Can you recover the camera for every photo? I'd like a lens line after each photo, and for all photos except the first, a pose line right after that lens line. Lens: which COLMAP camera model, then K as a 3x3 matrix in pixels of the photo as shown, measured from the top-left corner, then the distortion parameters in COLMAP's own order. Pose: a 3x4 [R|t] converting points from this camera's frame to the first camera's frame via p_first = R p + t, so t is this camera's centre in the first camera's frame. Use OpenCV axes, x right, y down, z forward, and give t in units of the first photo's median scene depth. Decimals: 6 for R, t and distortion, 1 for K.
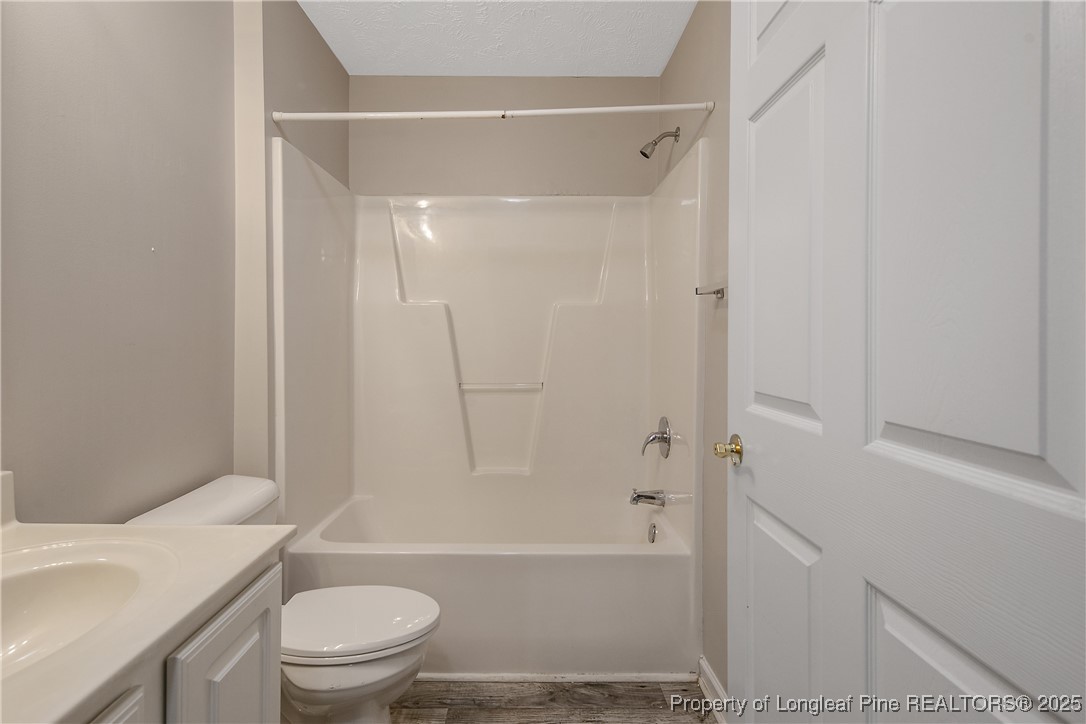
lens RADIAL K [[526.6, 0, 532.7], [0, 526.6, 343.6], [0, 0, 1]] dist [0.008660, -0.007011]
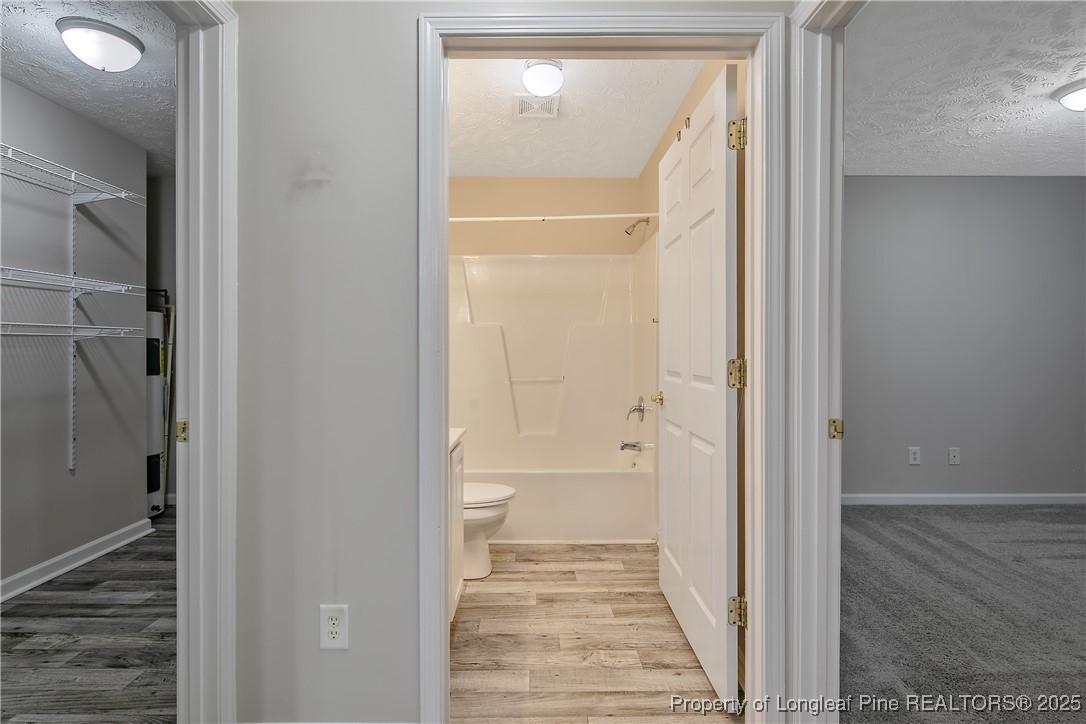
lens RADIAL K [[526.6, 0, 535.2], [0, 526.6, 356.3], [0, 0, 1]] dist [0.008660, -0.007011]
pose [[0.999937, -0.004350, -0.010375, -0.055391], [0.004400, 0.999979, 0.004784, 0.008847], [0.010354, -0.004829, 0.999935, -0.610804]]
